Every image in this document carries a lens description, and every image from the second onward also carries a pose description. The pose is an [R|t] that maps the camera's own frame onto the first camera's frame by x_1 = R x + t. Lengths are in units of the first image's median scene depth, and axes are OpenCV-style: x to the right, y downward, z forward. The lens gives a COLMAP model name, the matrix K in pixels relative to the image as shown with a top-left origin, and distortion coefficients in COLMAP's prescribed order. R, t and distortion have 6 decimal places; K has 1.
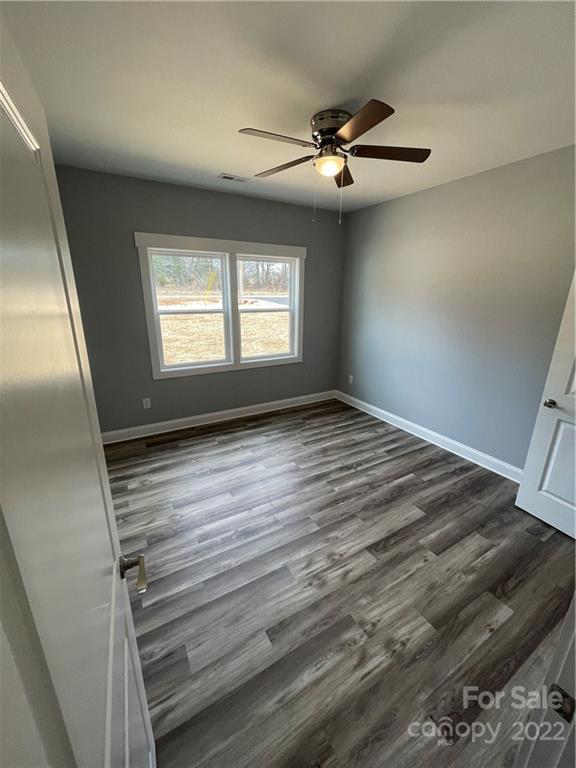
lens RADIAL K [[310.7, 0, 288.2], [0, 310.7, 380.9], [0, 0, 1]] dist [0.001431, 0.000479]
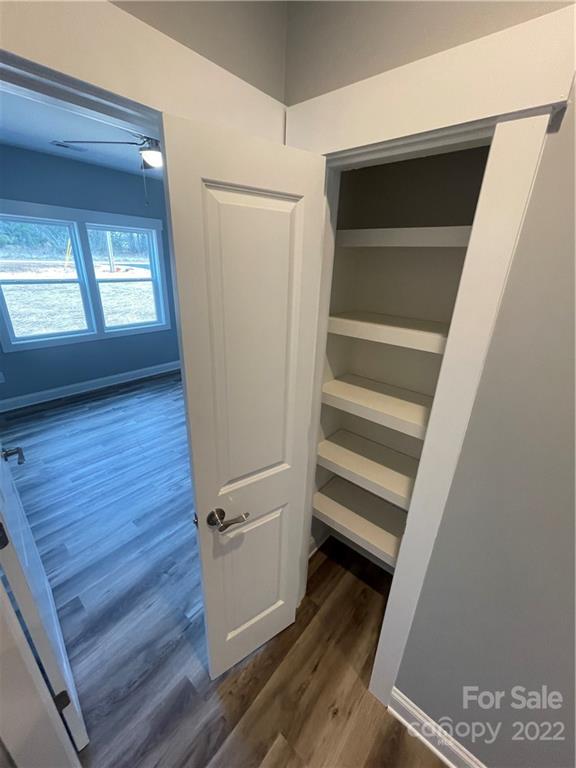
lens RADIAL K [[312.4, 0, 285.9], [0, 312.4, 380.2], [0, 0, 1]] dist [0.001320, 0.000285]
pose [[0.946310, -0.094429, 0.309160, 0.101852], [0.066791, 0.992862, 0.098814, 0.048559], [-0.316285, -0.072859, 0.945862, -0.238625]]
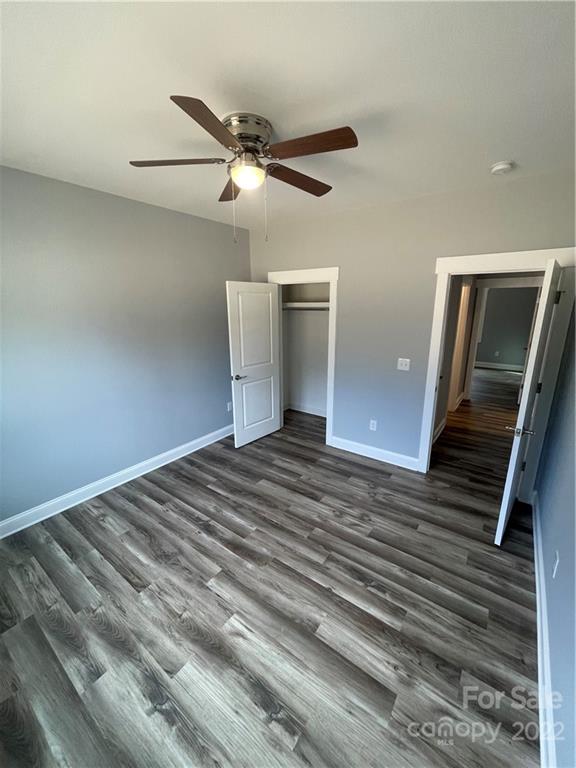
lens RADIAL K [[310.7, 0, 288.2], [0, 310.7, 380.9], [0, 0, 1]] dist [0.001431, 0.000479]
pose [[-0.392275, -0.236347, 0.888966, -0.526351], [0.256747, 0.899885, 0.352546, -0.302095], [-0.883290, 0.366535, -0.292321, 0.888721]]
